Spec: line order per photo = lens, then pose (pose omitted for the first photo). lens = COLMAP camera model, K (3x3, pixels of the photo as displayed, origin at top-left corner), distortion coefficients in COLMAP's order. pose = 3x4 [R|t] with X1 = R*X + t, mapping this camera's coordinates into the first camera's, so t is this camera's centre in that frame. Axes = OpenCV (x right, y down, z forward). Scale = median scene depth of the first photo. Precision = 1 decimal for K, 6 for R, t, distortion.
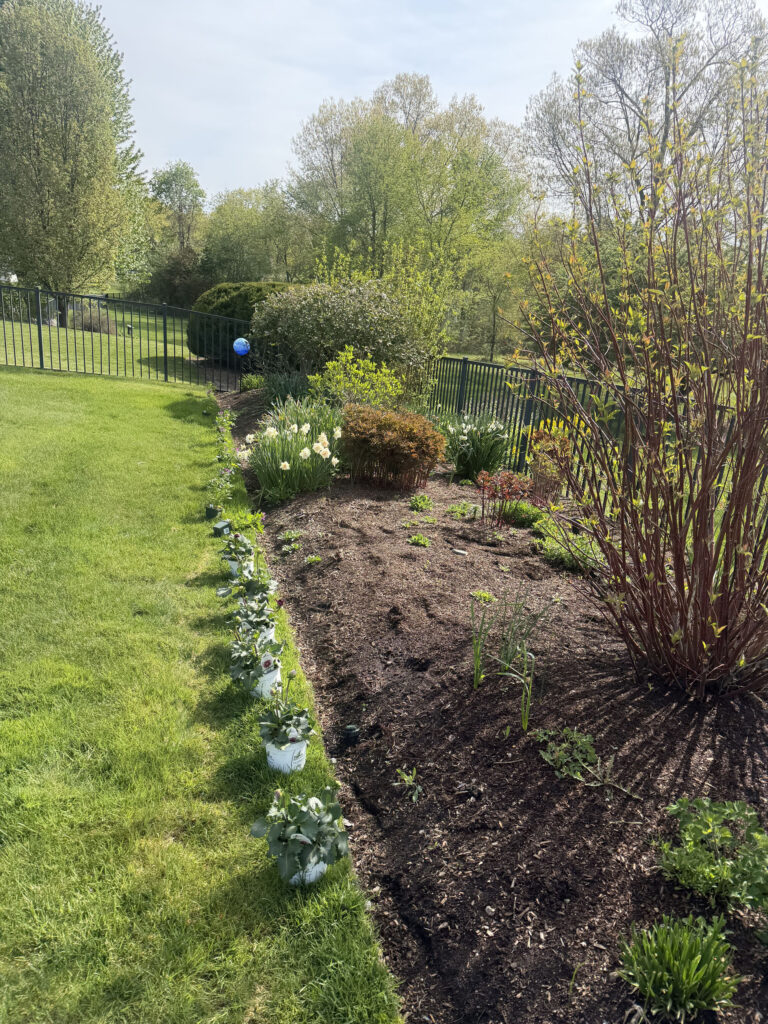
lens RADIAL K [[707.7, 0, 398.4], [0, 707.7, 507.8], [0, 0, 1]] dist [0.004725, 0.005789]
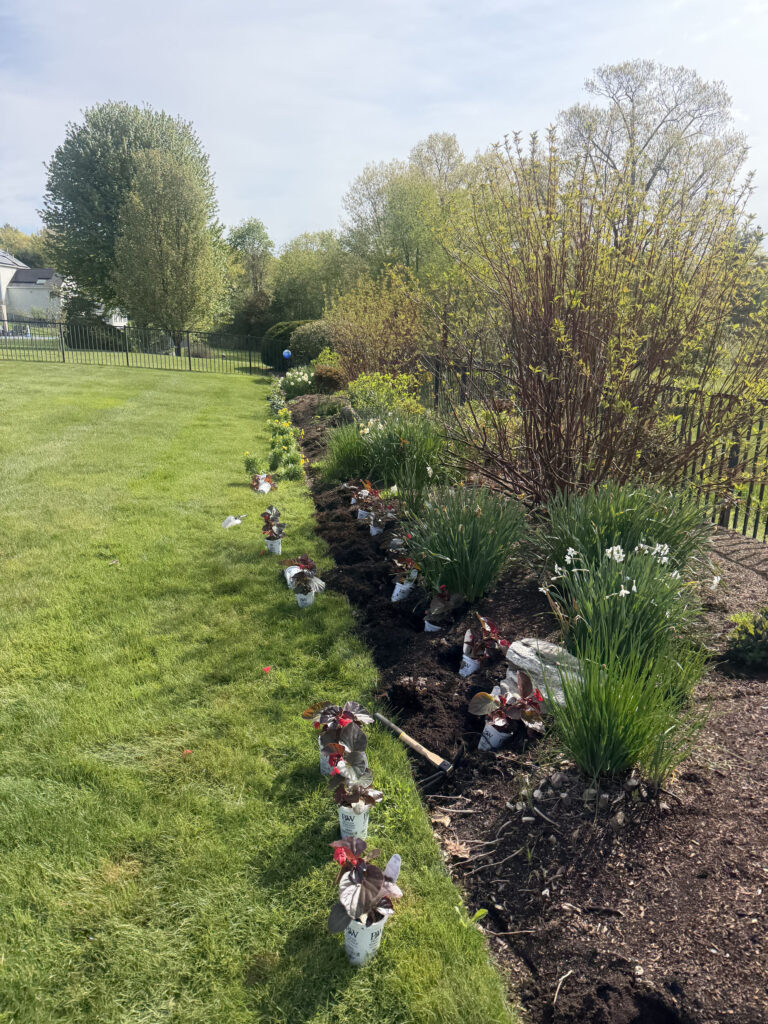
lens RADIAL K [[718.9, 0, 404.3], [0, 718.9, 507.5], [0, 0, 1]] dist [0.063493, -0.063325]
pose [[0.994349, -0.035711, -0.099975, 0.089356], [0.031738, 0.998652, -0.041061, 0.090584], [0.101307, 0.037656, 0.994142, -0.295102]]
